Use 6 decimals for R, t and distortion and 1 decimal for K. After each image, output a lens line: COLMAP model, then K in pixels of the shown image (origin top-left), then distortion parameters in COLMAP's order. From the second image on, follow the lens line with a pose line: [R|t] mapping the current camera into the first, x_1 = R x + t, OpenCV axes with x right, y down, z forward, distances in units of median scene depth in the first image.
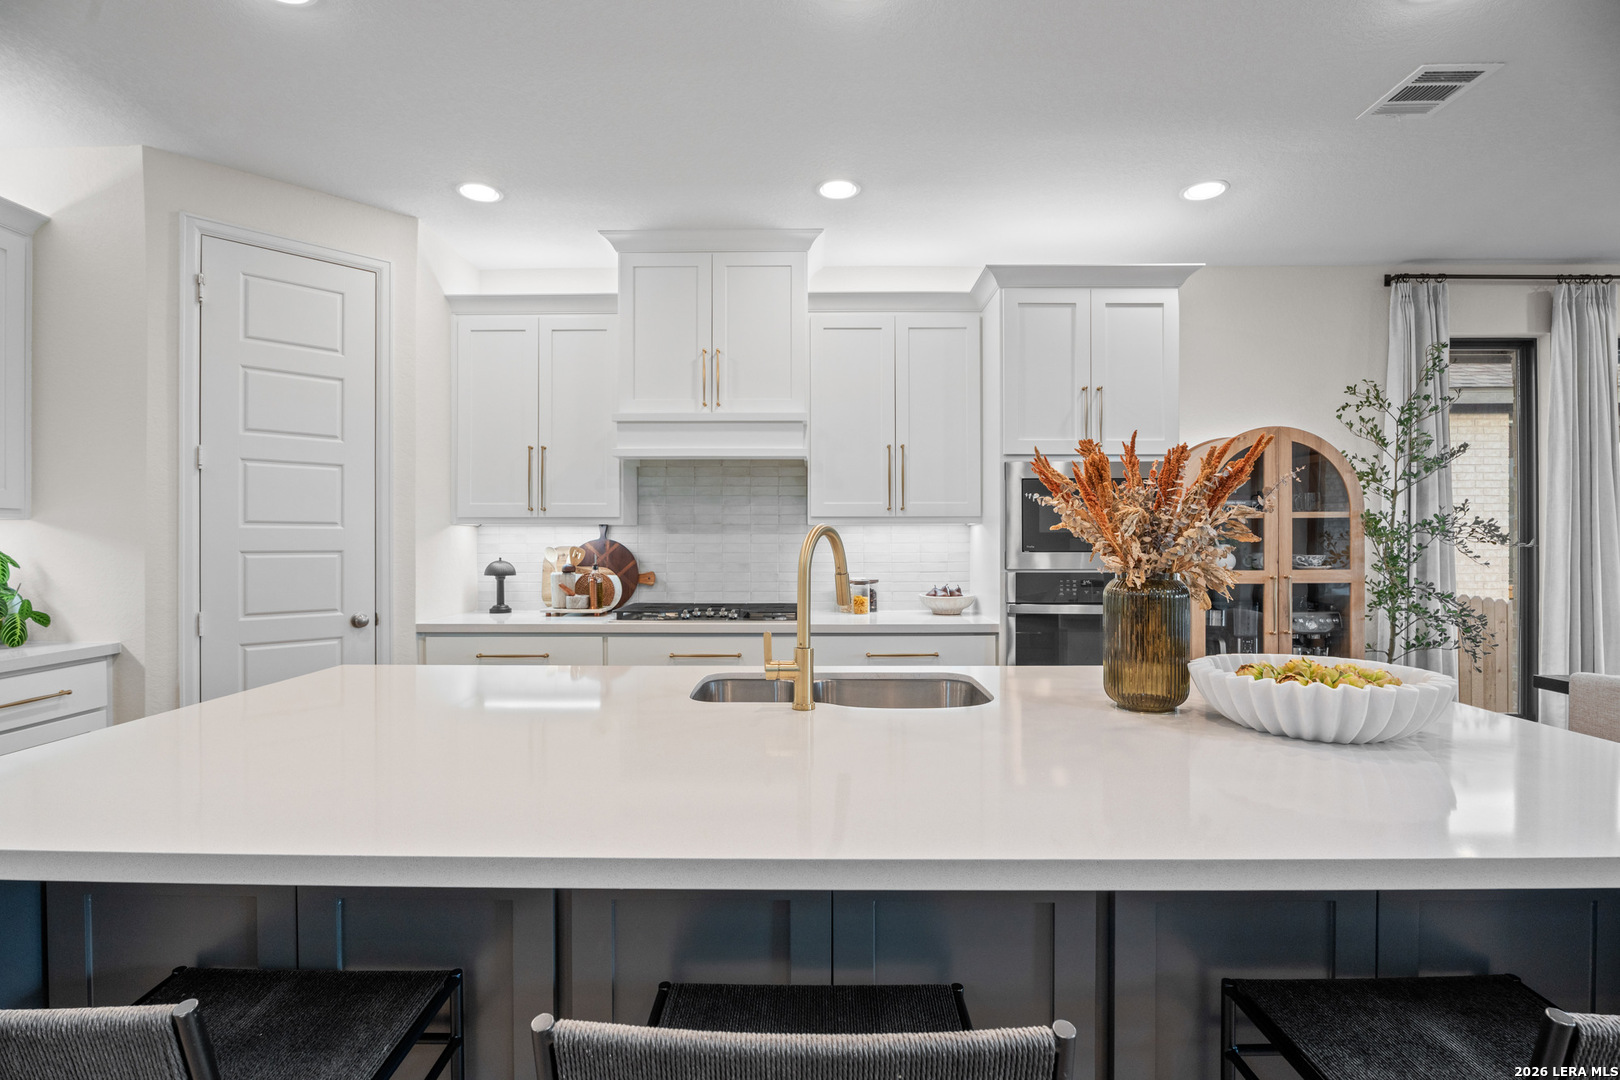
lens RADIAL K [[754.9, 0, 811.4], [0, 754.9, 538.1], [0, 0, 1]] dist [-0.011930, 0.000603]
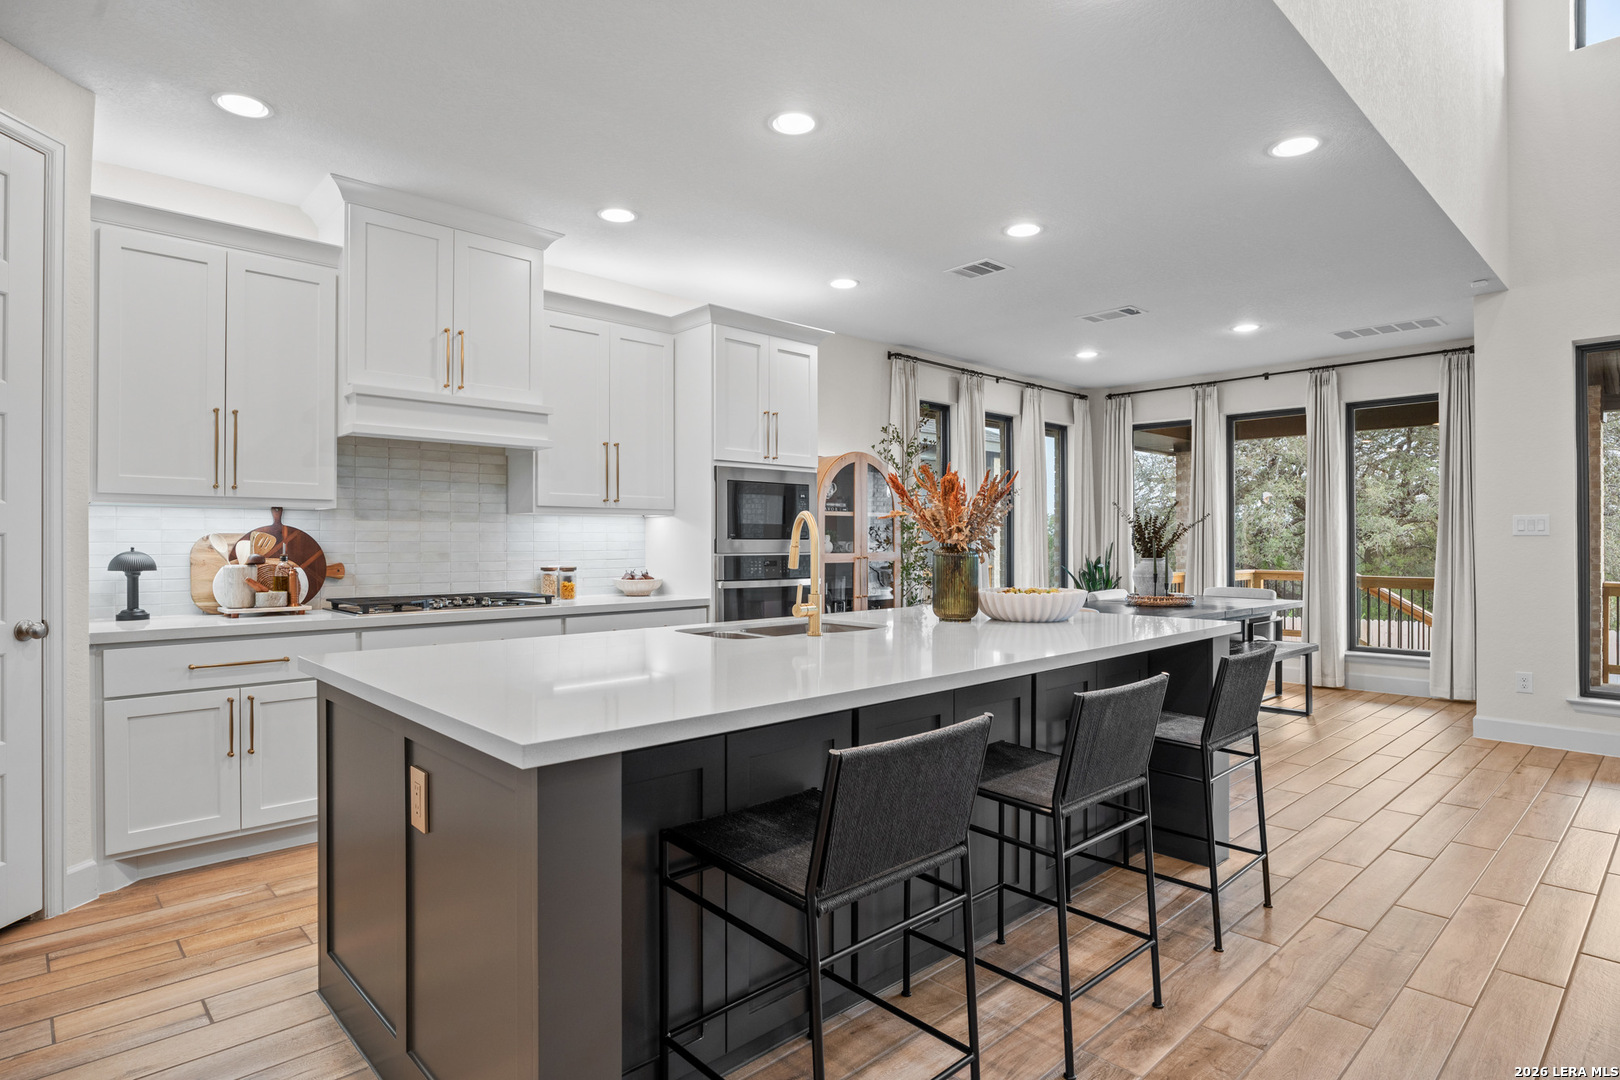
lens RADIAL K [[835.3, 0, 805.3], [0, 835.3, 536.5], [0, 0, 1]] dist [-0.013819, 0.001679]
pose [[0.728252, 0.004503, 0.685295, -0.527357], [-0.003158, 0.999990, -0.003214, 0.016643], [-0.685302, 0.000176, 0.728259, -0.082949]]
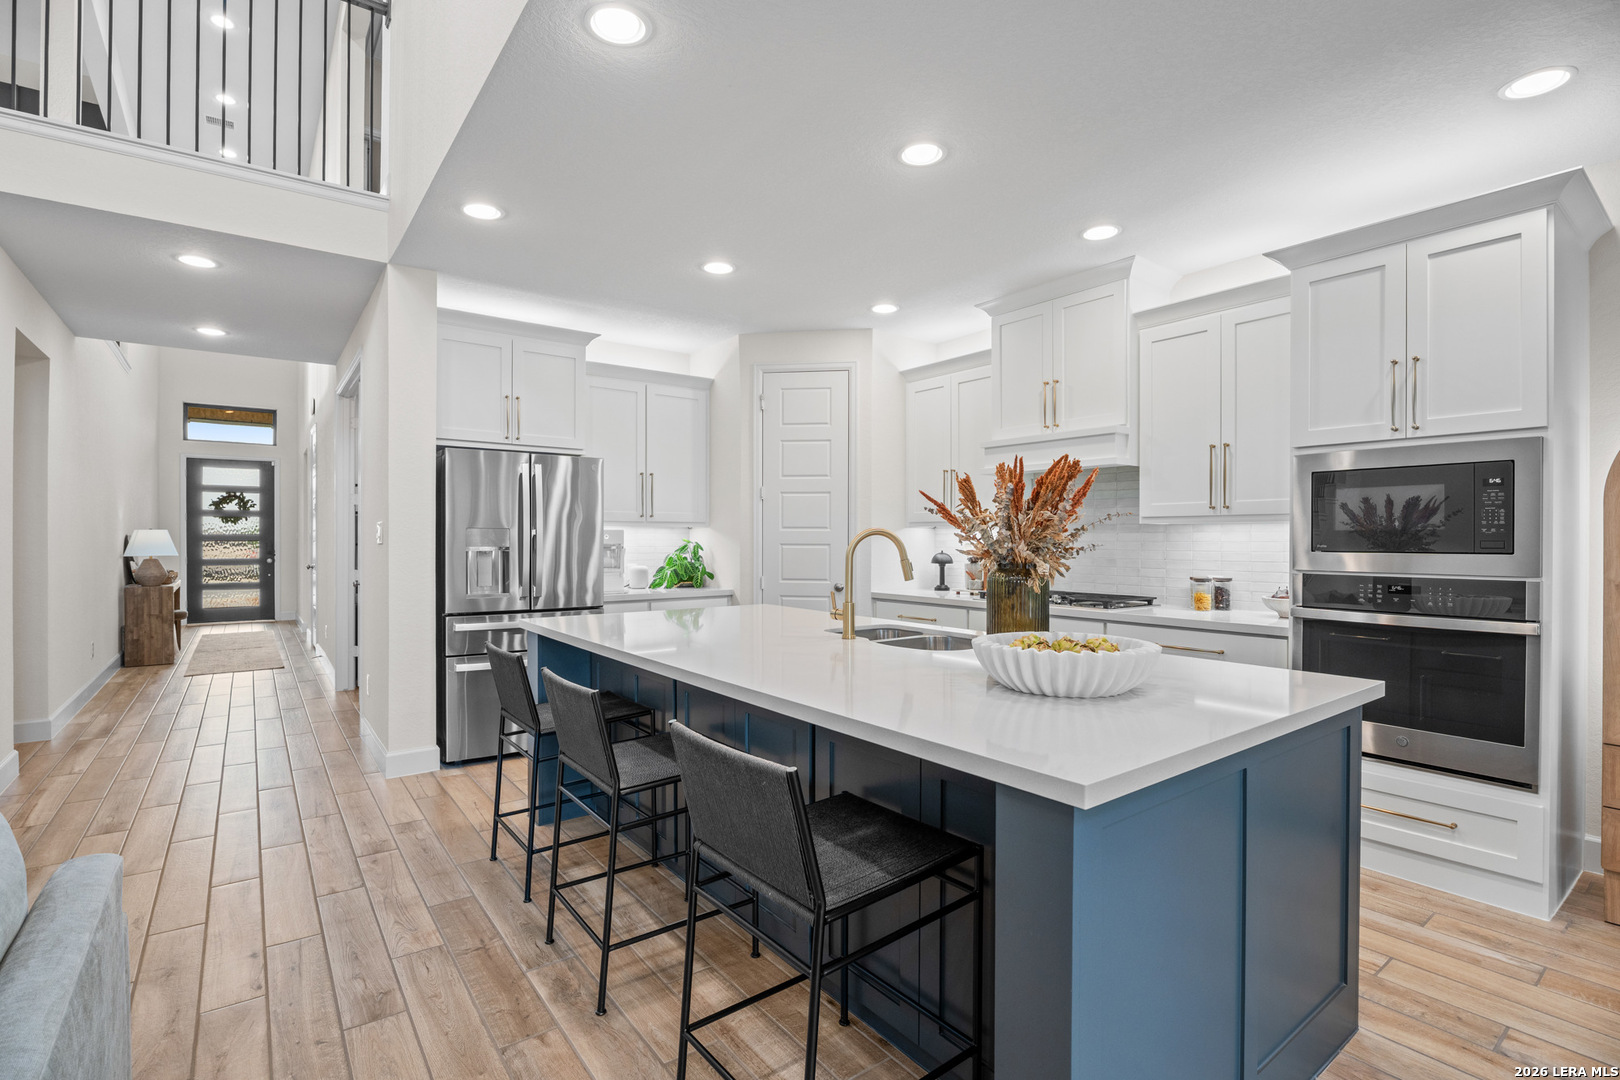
lens RADIAL K [[758.3, 0, 822.6], [0, 758.3, 540.5], [0, 0, 1]] dist [-0.014986, 0.000291]
pose [[0.619492, 0.004131, -0.784992, 0.585763], [-0.001354, 0.999990, 0.004194, 0.001499], [0.785002, -0.001535, 0.619492, -0.037848]]
